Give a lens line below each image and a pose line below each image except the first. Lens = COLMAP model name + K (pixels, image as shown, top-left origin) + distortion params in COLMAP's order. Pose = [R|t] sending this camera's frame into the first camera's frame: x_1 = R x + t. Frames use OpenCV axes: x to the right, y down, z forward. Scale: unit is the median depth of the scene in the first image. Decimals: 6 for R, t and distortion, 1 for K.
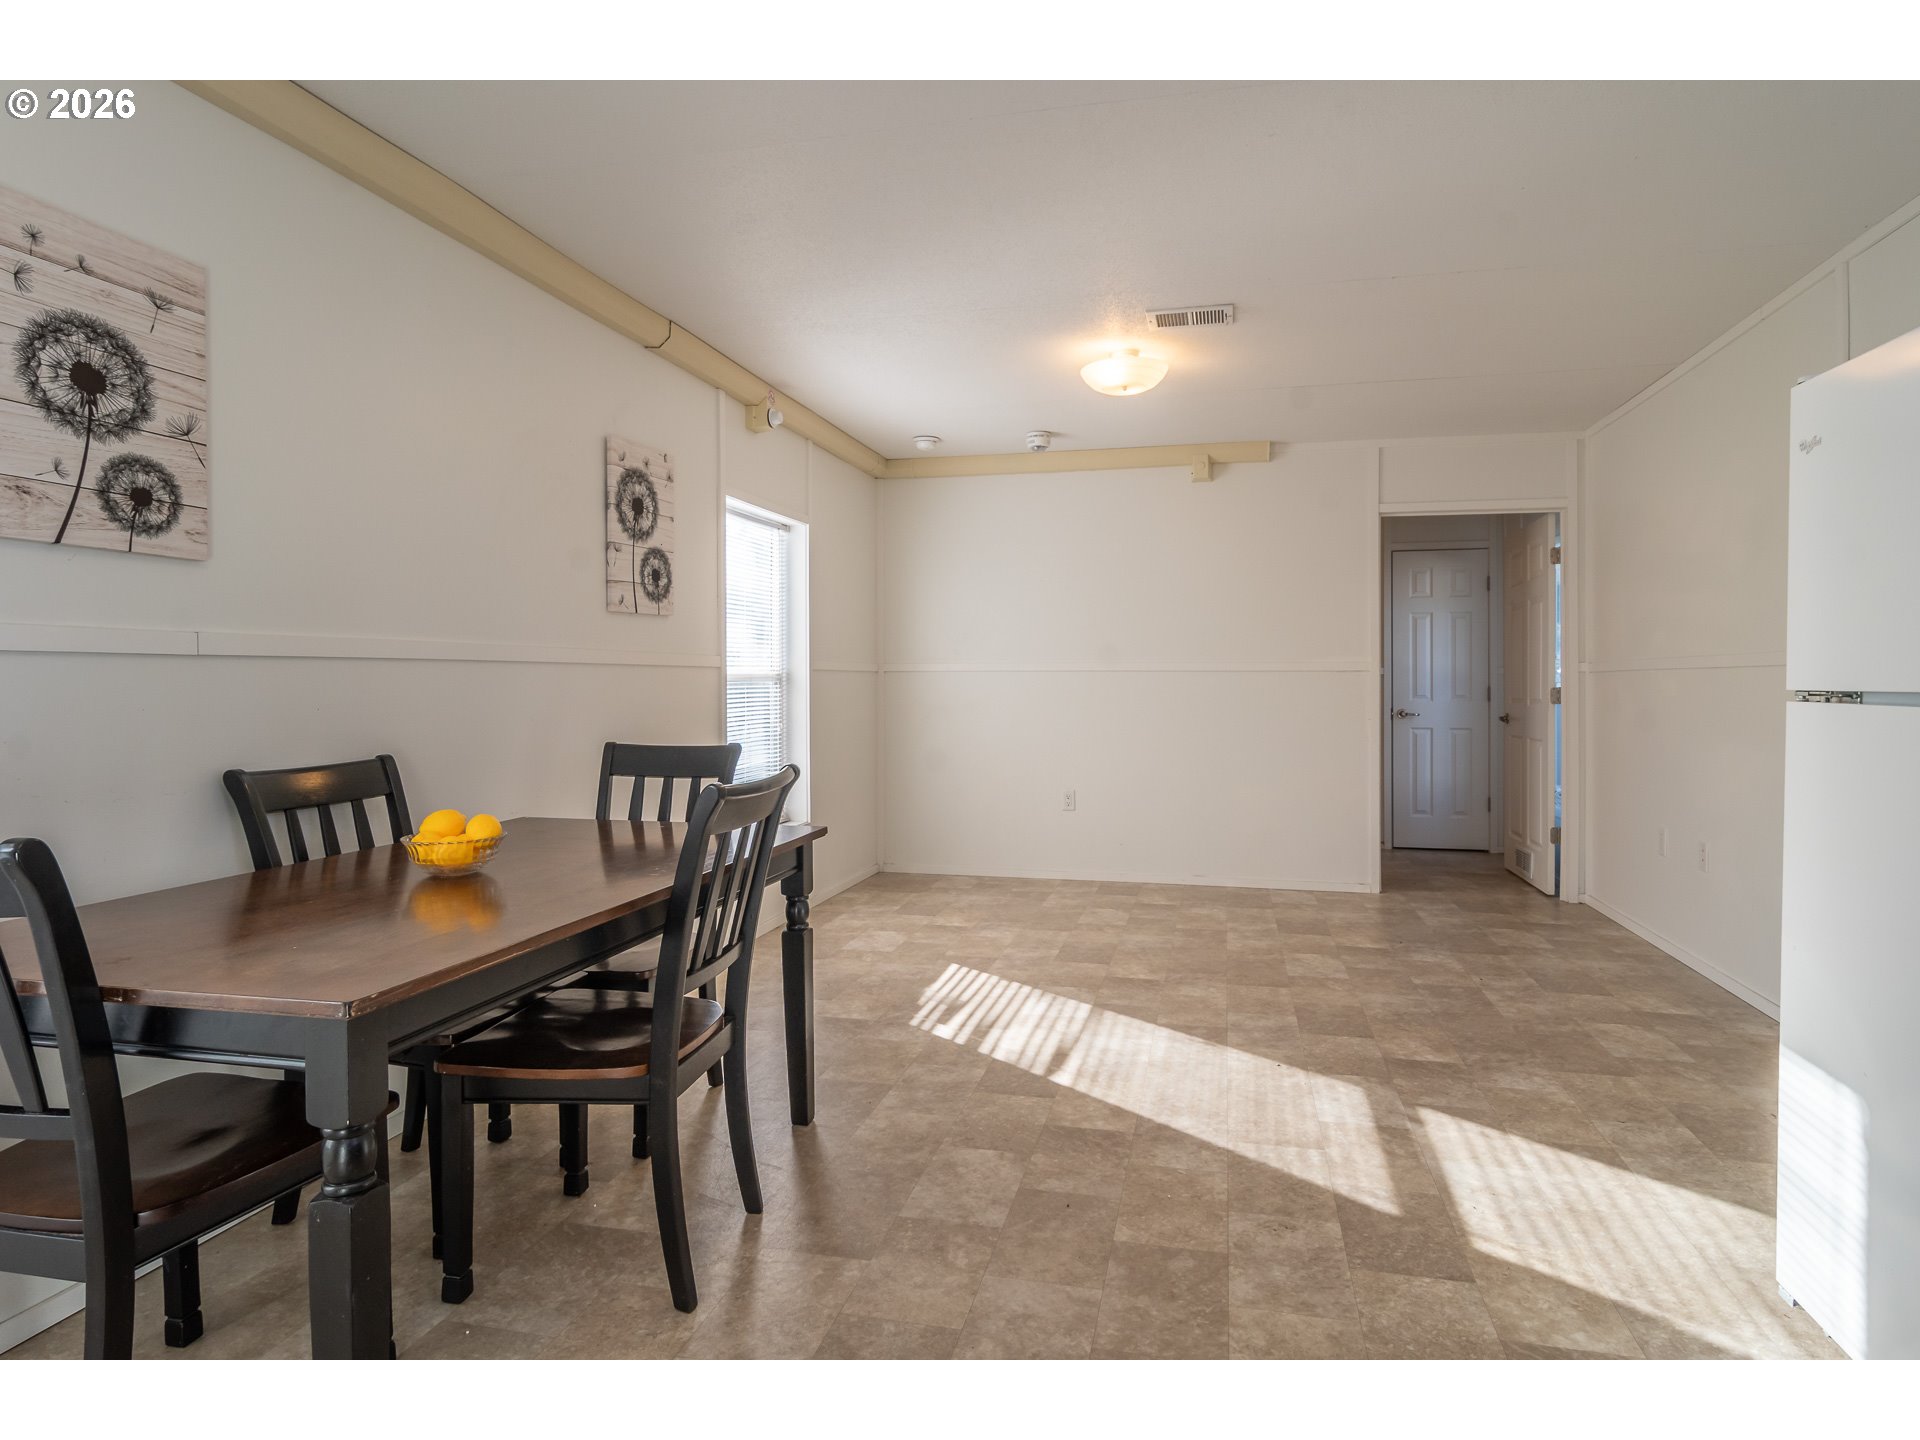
lens RADIAL K [[1030.4, 0, 1001.9], [0, 1030.4, 685.5], [0, 0, 1]] dist [0.003304, 0.001646]
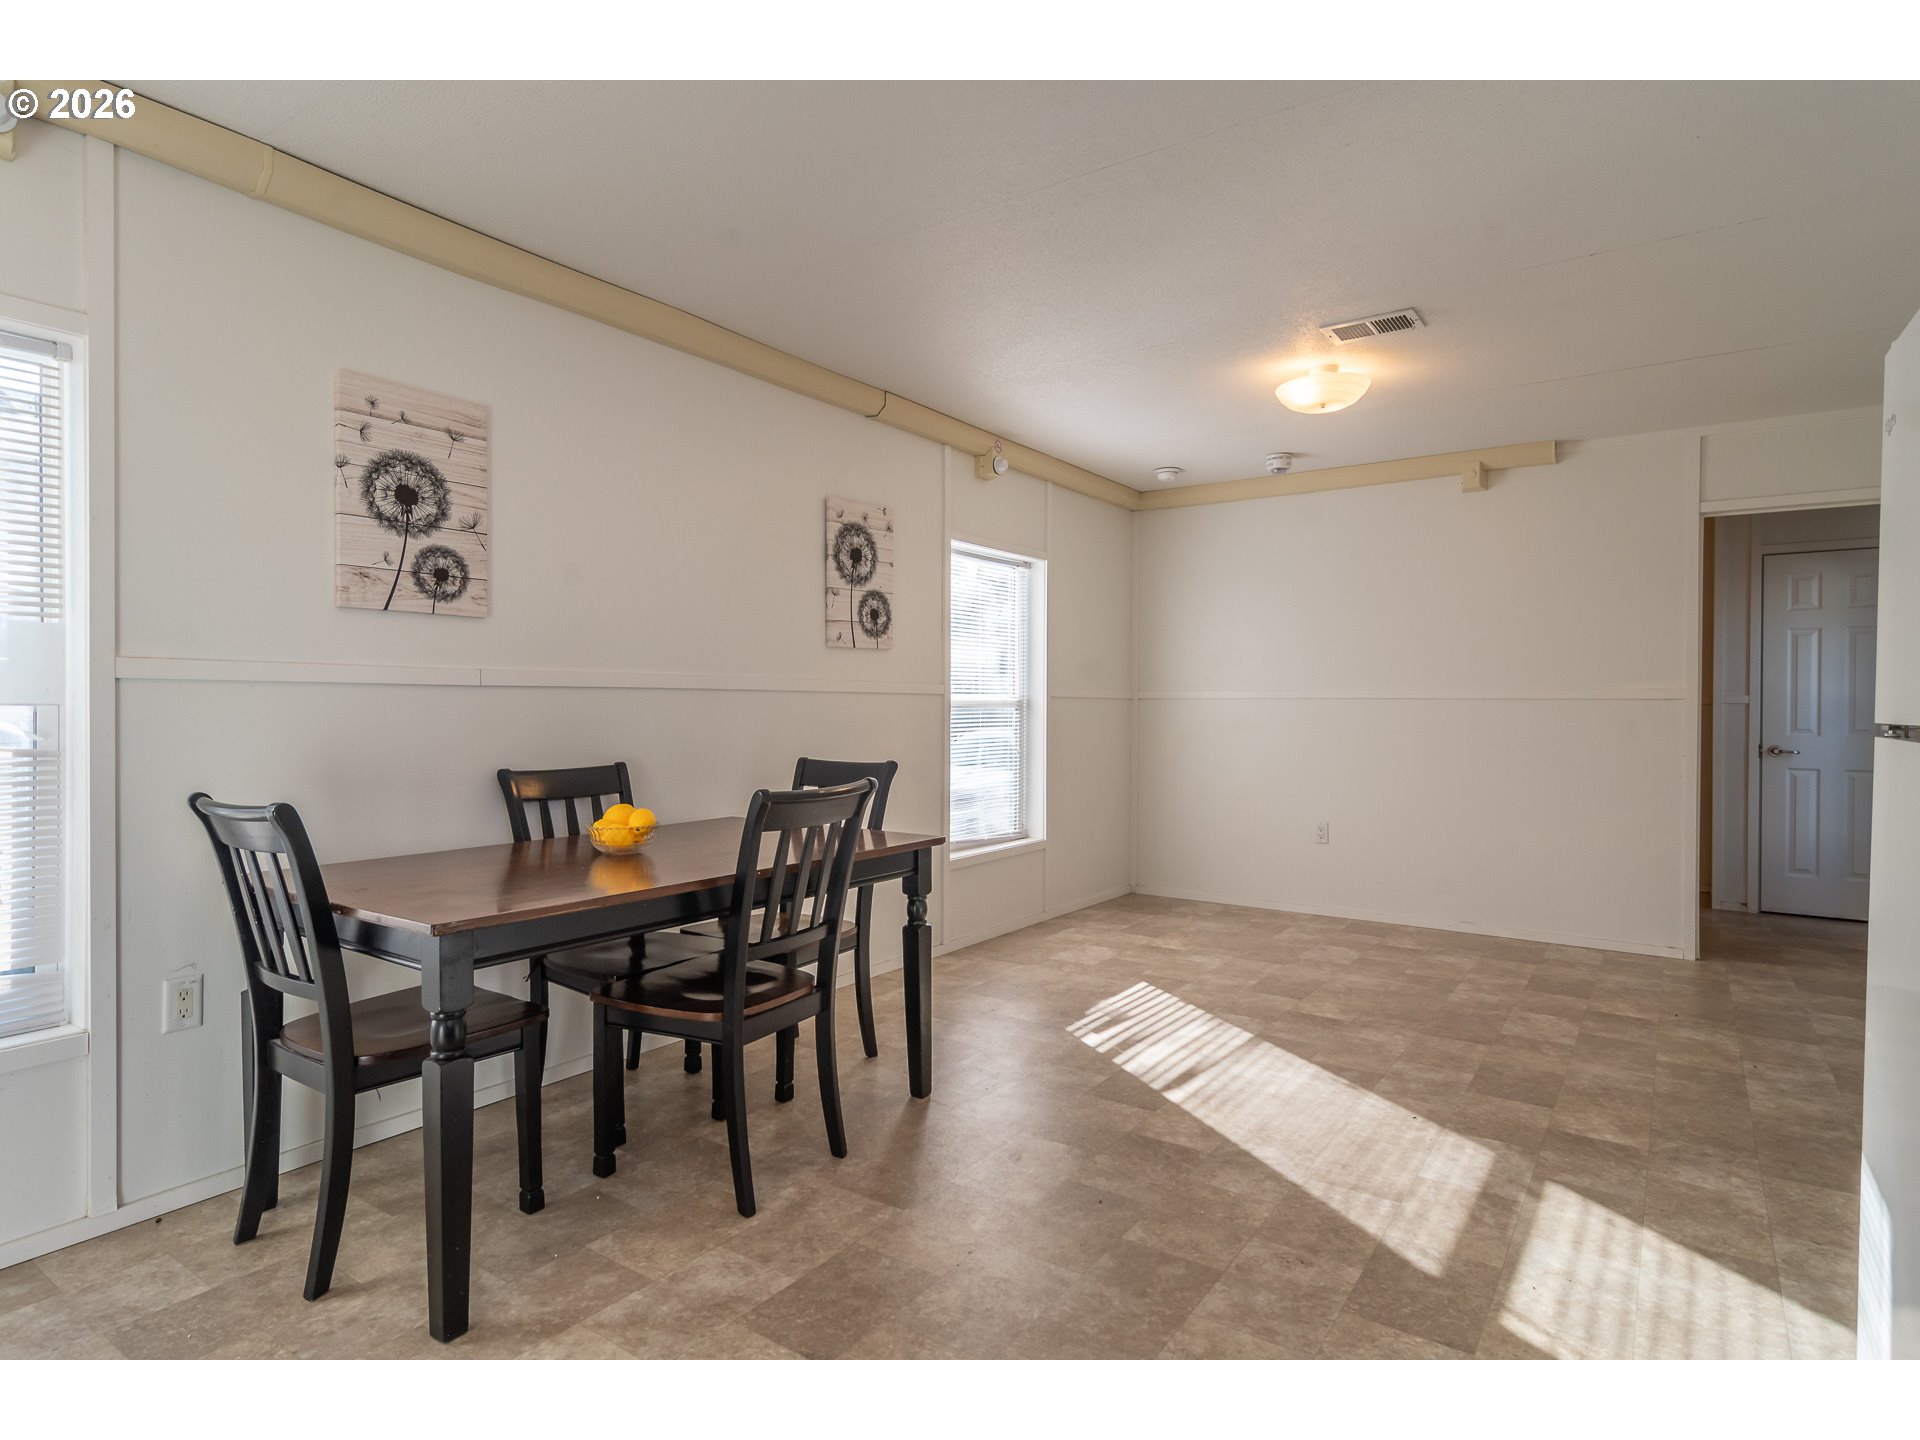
lens RADIAL K [[1030.4, 0, 975.1], [0, 1030.4, 713.6], [0, 0, 1]] dist [0.003304, 0.001646]
pose [[0.925984, 0.007730, -0.377484, 0.206246], [-0.007243, 0.999970, 0.002709, -0.000332], [0.377493, 0.000225, 0.926012, -0.019522]]
